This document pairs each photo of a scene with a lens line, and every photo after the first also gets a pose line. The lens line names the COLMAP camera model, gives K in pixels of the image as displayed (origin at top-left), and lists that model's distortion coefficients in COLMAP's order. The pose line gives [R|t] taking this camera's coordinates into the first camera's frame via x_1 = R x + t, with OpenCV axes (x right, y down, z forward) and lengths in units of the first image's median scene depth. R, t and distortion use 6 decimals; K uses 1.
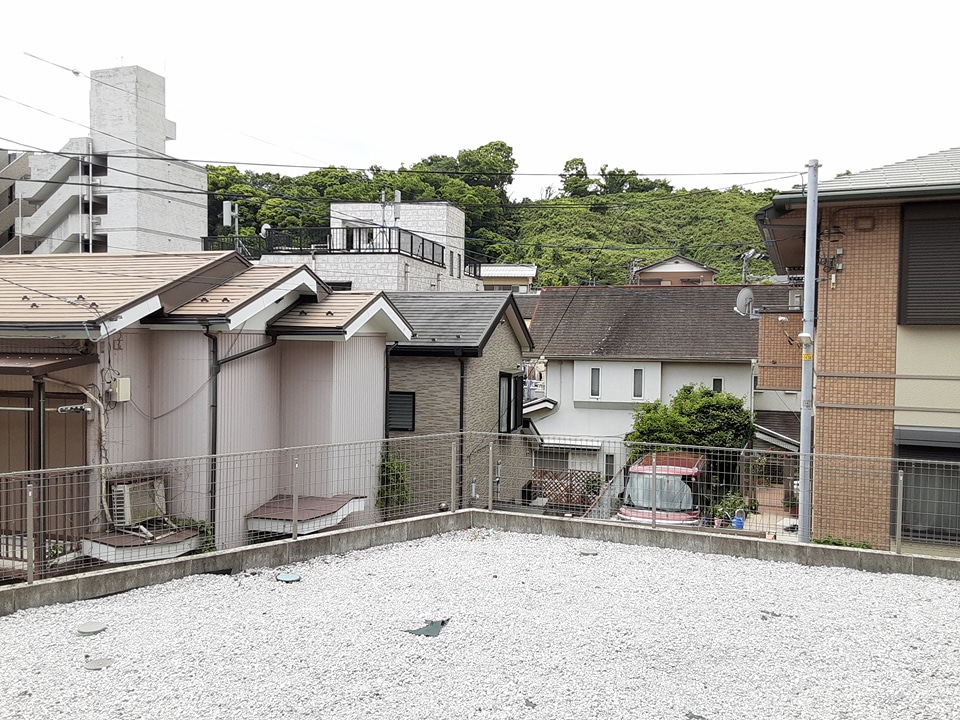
lens RADIAL K [[773.7, 0, 481.8], [0, 773.7, 360.4], [0, 0, 1]] dist [0.095326, -0.095631]
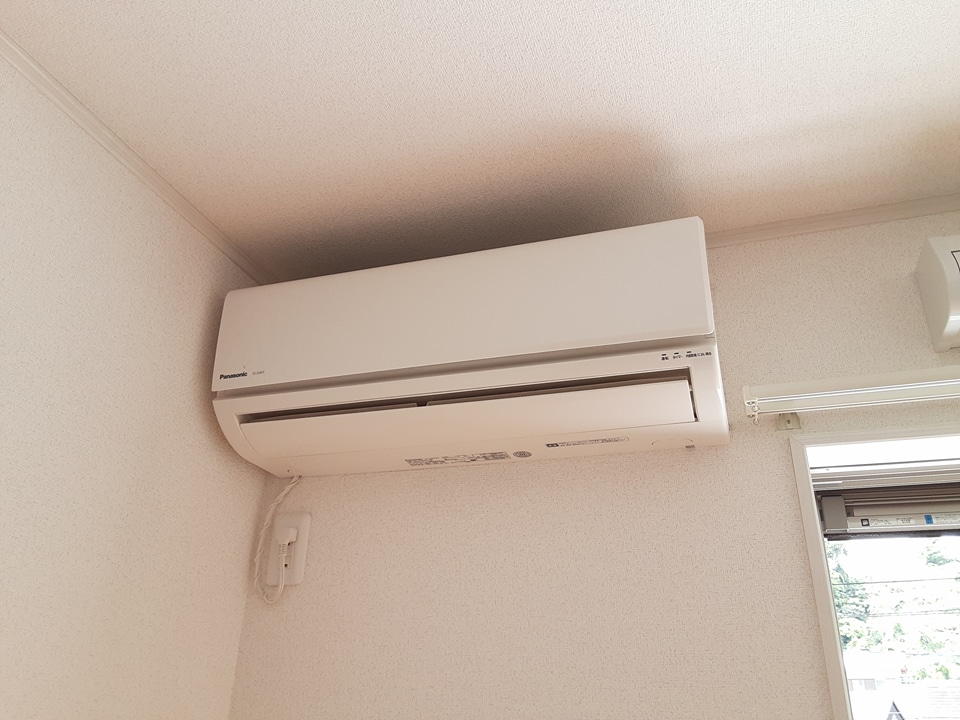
lens RADIAL K [[773.7, 0, 476.5], [0, 773.7, 352.5], [0, 0, 1]] dist [0.095326, -0.095631]
pose [[0.923589, -0.158901, -0.348904, -0.012272], [-0.023307, 0.885109, -0.464800, -0.005748], [0.382675, 0.437416, 0.813773, -0.036152]]
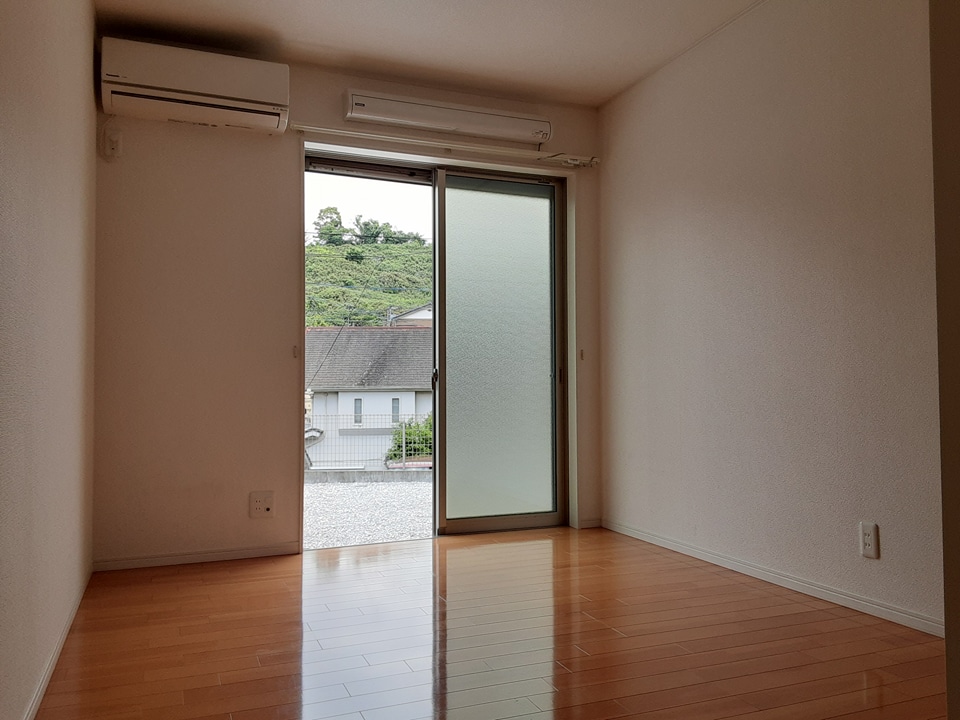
lens RADIAL K [[773.7, 0, 507.6], [0, 773.7, 365.1], [0, 0, 1]] dist [0.095326, -0.095631]
pose [[0.942403, -0.011643, 0.334278, -0.023705], [0.030414, 0.998237, -0.050976, 0.024939], [-0.333095, 0.058207, 0.941095, -0.128546]]
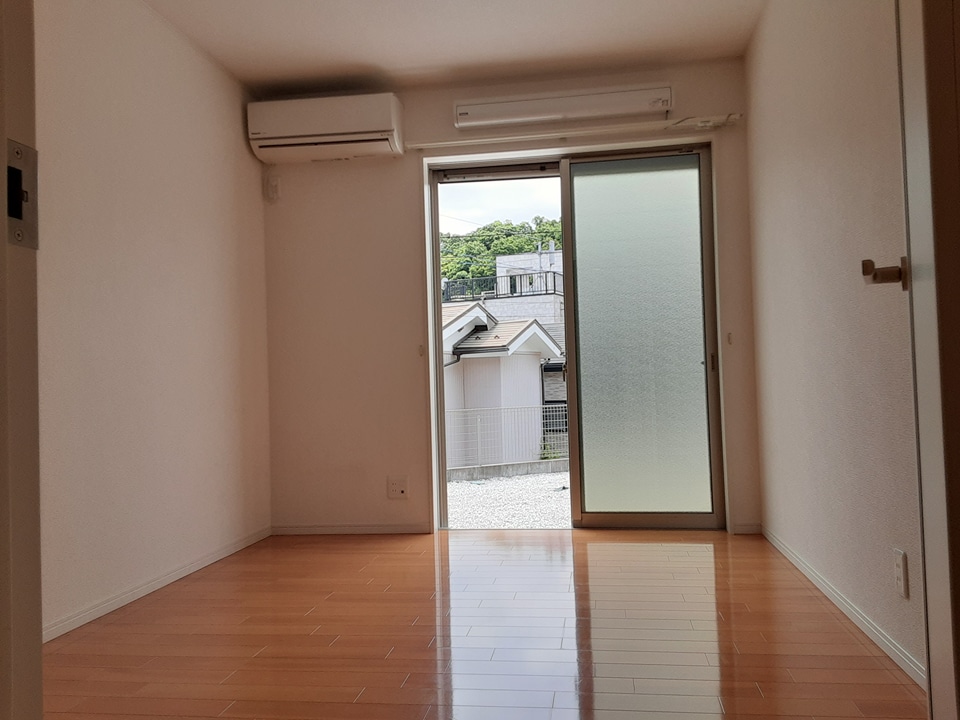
lens RADIAL K [[773.7, 0, 501.3], [0, 773.7, 359.8], [0, 0, 1]] dist [0.095326, -0.095631]
pose [[0.980371, -0.050895, -0.190480, 0.027500], [0.039722, 0.997284, -0.062023, 0.026159], [0.193119, 0.053239, 0.979730, -0.131044]]
